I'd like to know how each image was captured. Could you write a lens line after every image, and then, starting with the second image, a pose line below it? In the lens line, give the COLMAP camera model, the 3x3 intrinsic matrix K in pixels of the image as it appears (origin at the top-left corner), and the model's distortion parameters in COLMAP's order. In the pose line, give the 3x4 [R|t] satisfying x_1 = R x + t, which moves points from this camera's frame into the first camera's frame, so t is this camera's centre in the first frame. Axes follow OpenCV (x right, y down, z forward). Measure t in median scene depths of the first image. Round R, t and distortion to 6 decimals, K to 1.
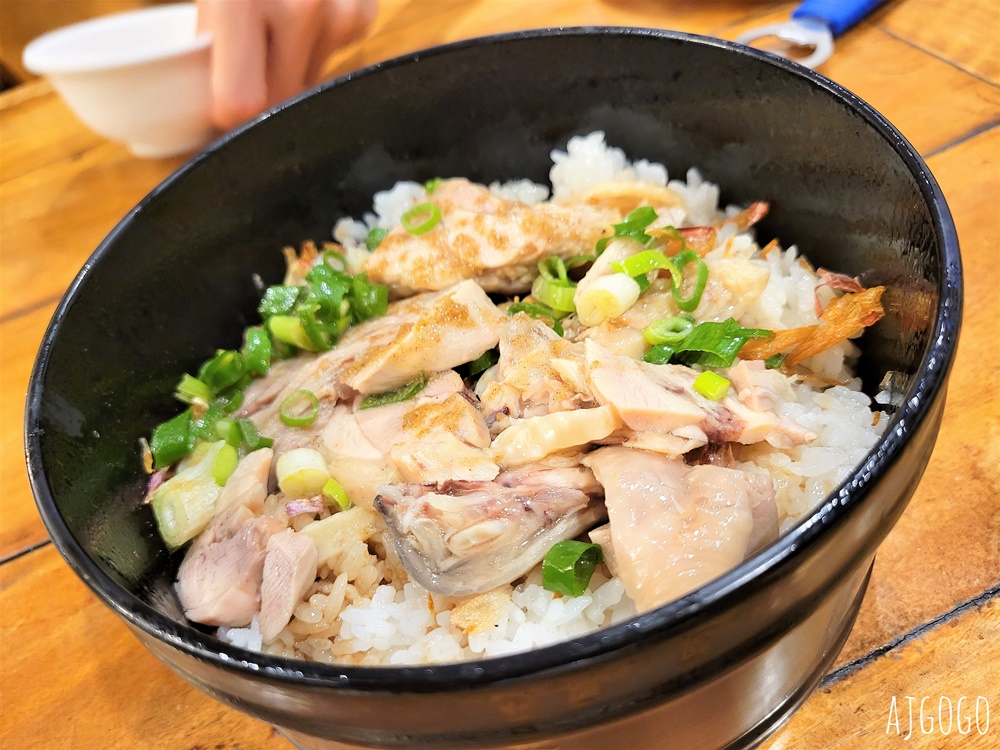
lens RADIAL K [[825.8, 0, 500.0], [0, 825.8, 375.0], [0, 0, 1]] dist [-0.036067, 0.000055]
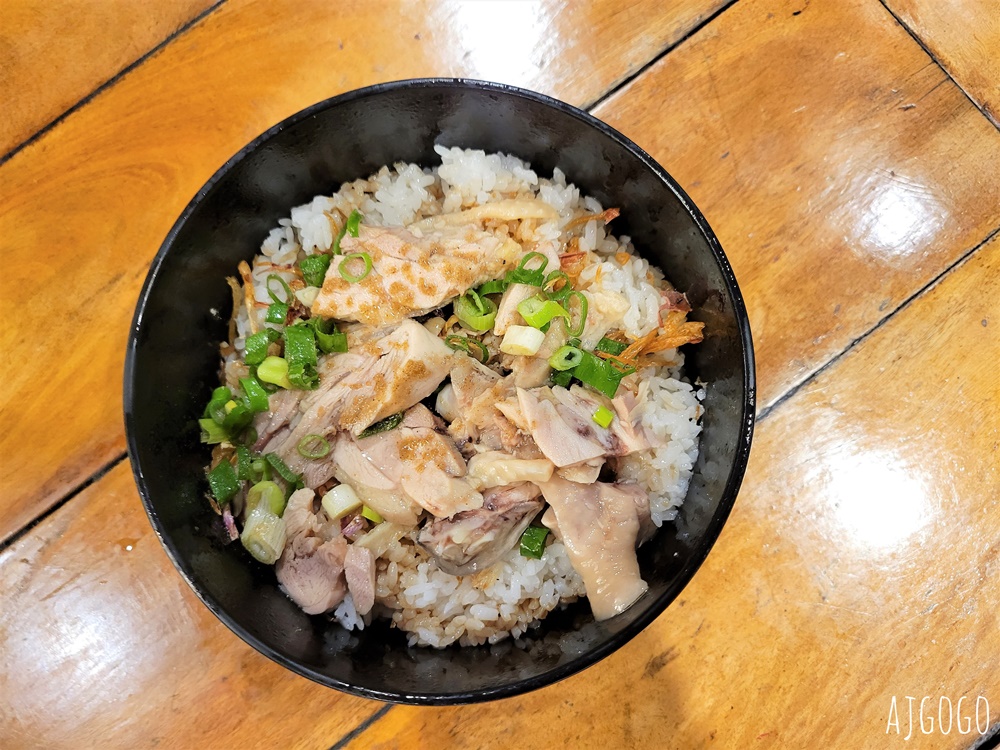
lens RADIAL K [[825.8, 0, 500.0], [0, 825.8, 375.0], [0, 0, 1]] dist [-0.036067, 0.000055]
pose [[0.949774, -0.235074, 0.206568, -0.211539], [0.076618, 0.814682, 0.574825, -0.862824], [-0.303413, -0.530127, 0.791774, -0.134001]]
